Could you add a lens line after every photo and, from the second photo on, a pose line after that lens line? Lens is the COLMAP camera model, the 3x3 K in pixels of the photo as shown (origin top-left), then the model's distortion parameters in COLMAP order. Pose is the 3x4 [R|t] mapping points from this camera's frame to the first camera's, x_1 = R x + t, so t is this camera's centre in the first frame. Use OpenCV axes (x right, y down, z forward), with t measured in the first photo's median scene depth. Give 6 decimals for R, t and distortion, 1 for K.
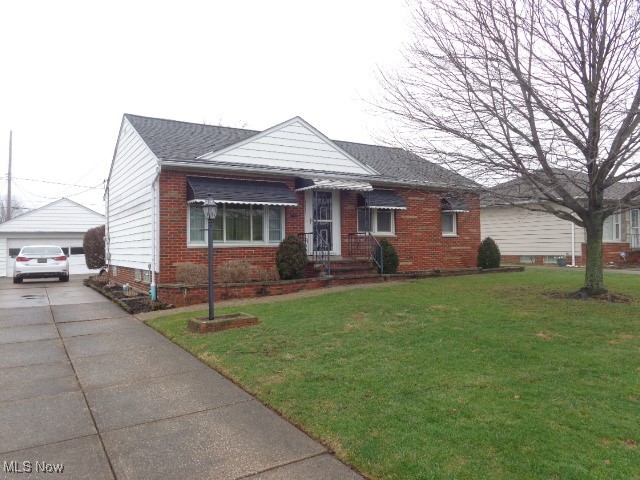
lens RADIAL K [[469.7, 0, 323.6], [0, 469.7, 238.8], [0, 0, 1]] dist [0.042539, 0.002531]
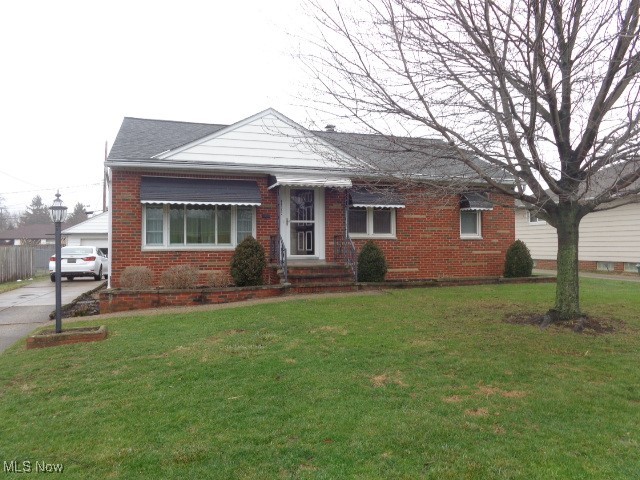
lens RADIAL K [[469.7, 0, 318.2], [0, 469.7, 241.2], [0, 0, 1]] dist [0.042539, 0.002531]
pose [[0.968602, 0.002619, -0.248603, 0.267102], [-0.001547, 0.999989, 0.004508, -0.005007], [0.248612, -0.003982, 0.968595, 0.135840]]
